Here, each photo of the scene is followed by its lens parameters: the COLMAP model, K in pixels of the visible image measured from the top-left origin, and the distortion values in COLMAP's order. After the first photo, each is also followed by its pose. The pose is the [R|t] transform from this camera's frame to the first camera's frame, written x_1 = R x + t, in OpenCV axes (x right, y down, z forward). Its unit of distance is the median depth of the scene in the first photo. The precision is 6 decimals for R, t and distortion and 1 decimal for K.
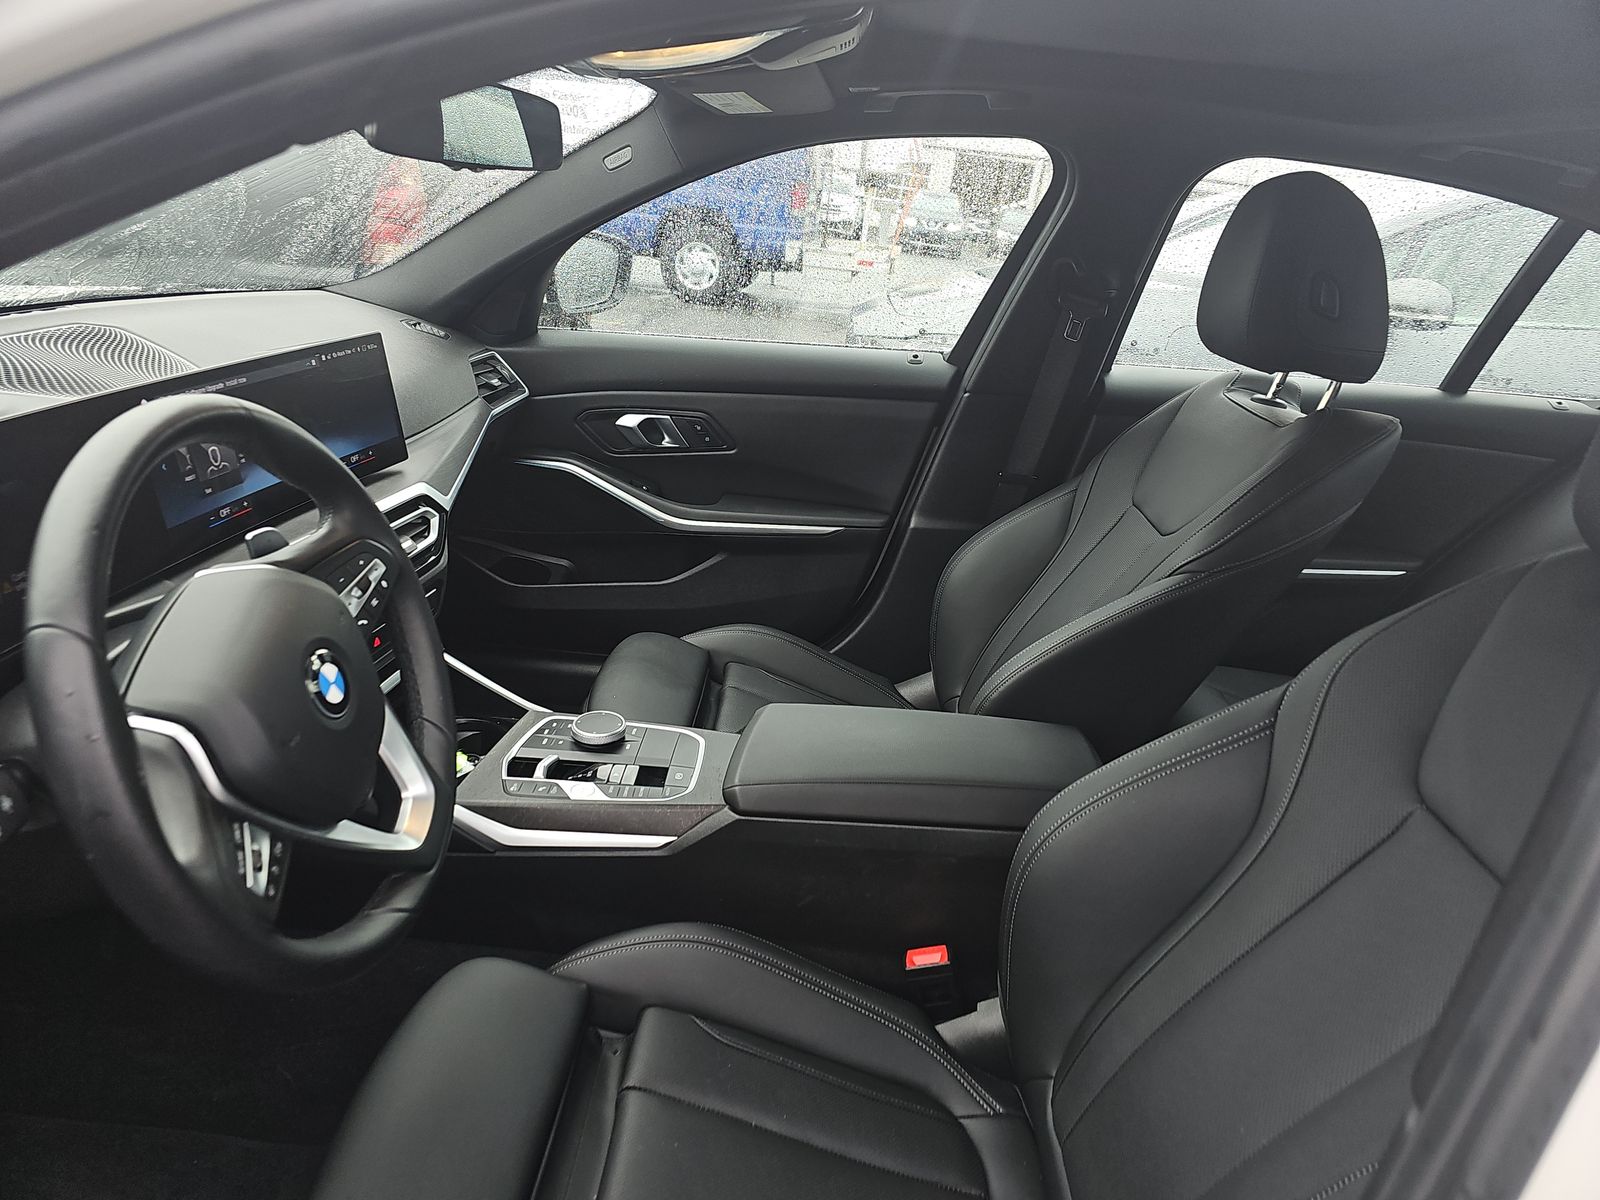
lens RADIAL K [[1081.2, 0, 791.1], [0, 1081.2, 618.5], [0, 0, 1]] dist [0.069085, -0.087856]
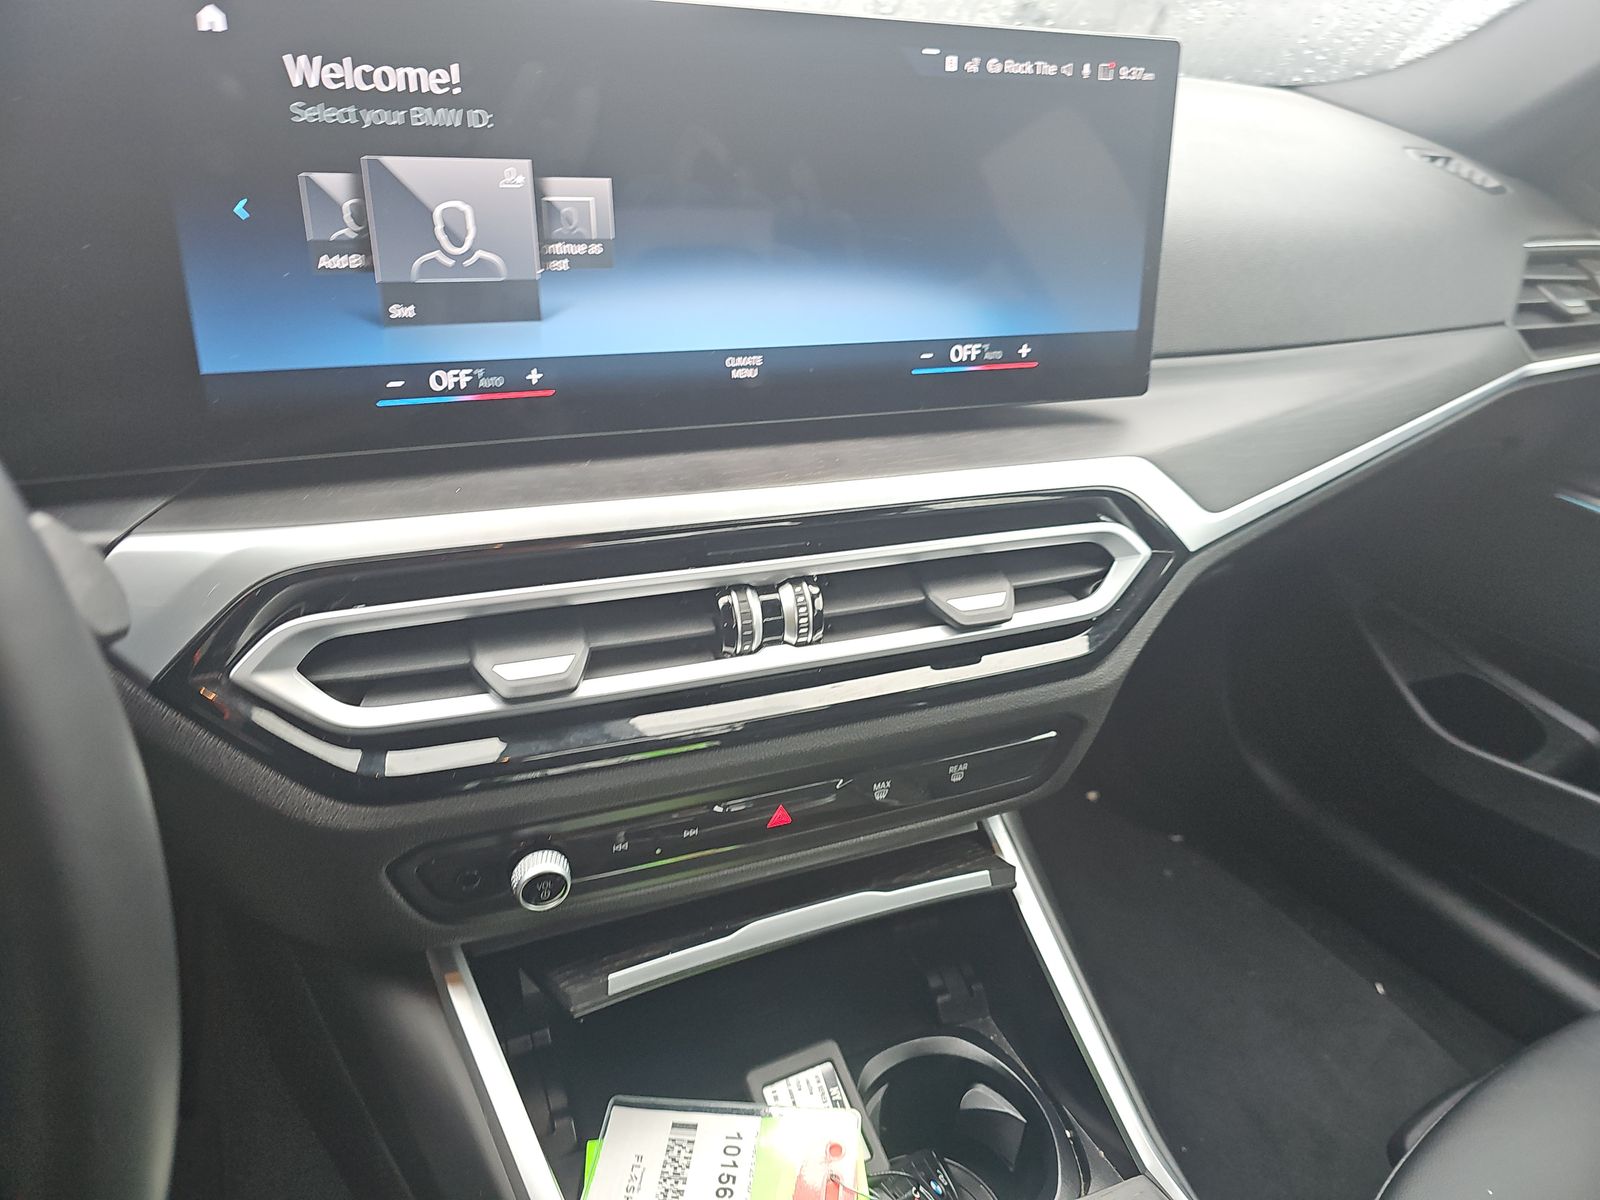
lens RADIAL K [[1081.8, 0, 834.4], [0, 1081.8, 604.4], [0, 0, 1]] dist [0.007941, 0.001030]
pose [[0.576605, 0.341562, -0.742201, -0.080788], [-0.336298, 0.927118, 0.165396, -0.080673], [0.744601, 0.154232, 0.649448, 0.529048]]
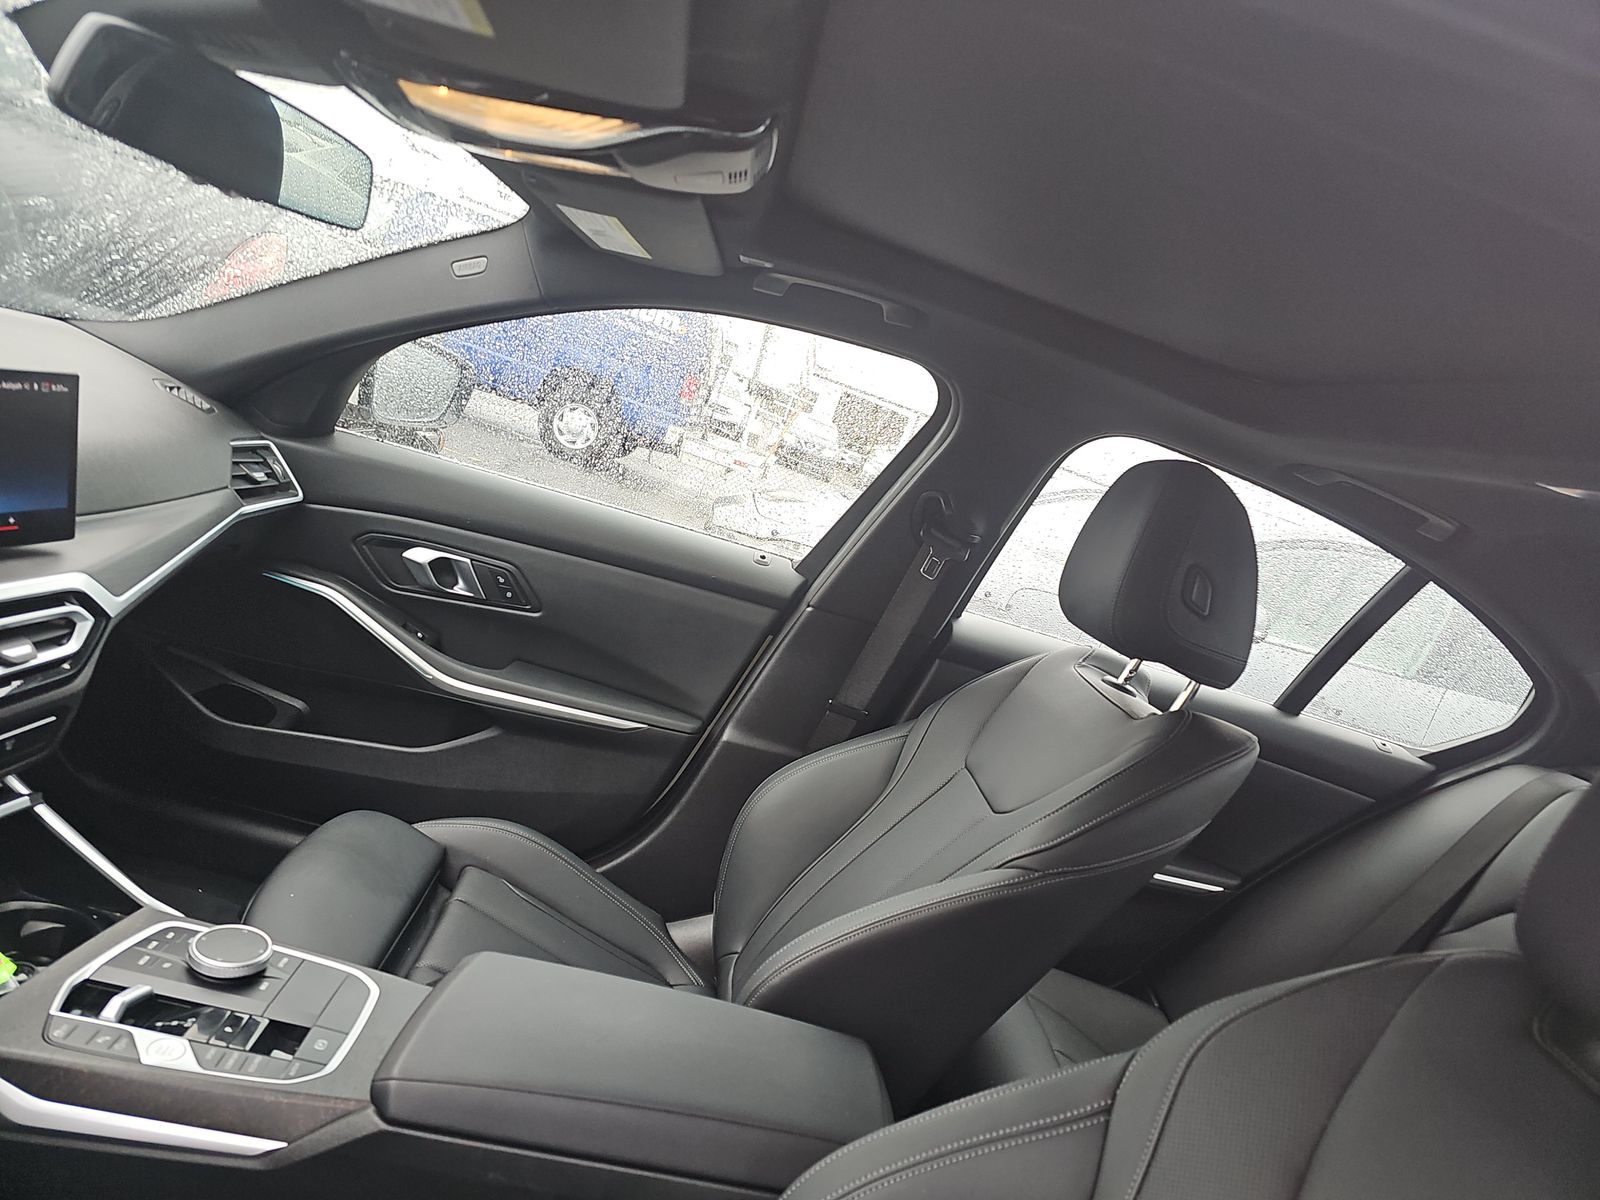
lens RADIAL K [[1081.8, 0, 834.4], [0, 1081.8, 604.4], [0, 0, 1]] dist [0.007941, 0.001030]
pose [[0.961914, 0.209822, 0.175203, 0.024555], [-0.173128, 0.963641, -0.203528, -0.032434], [-0.211537, 0.165443, 0.963265, 0.136228]]
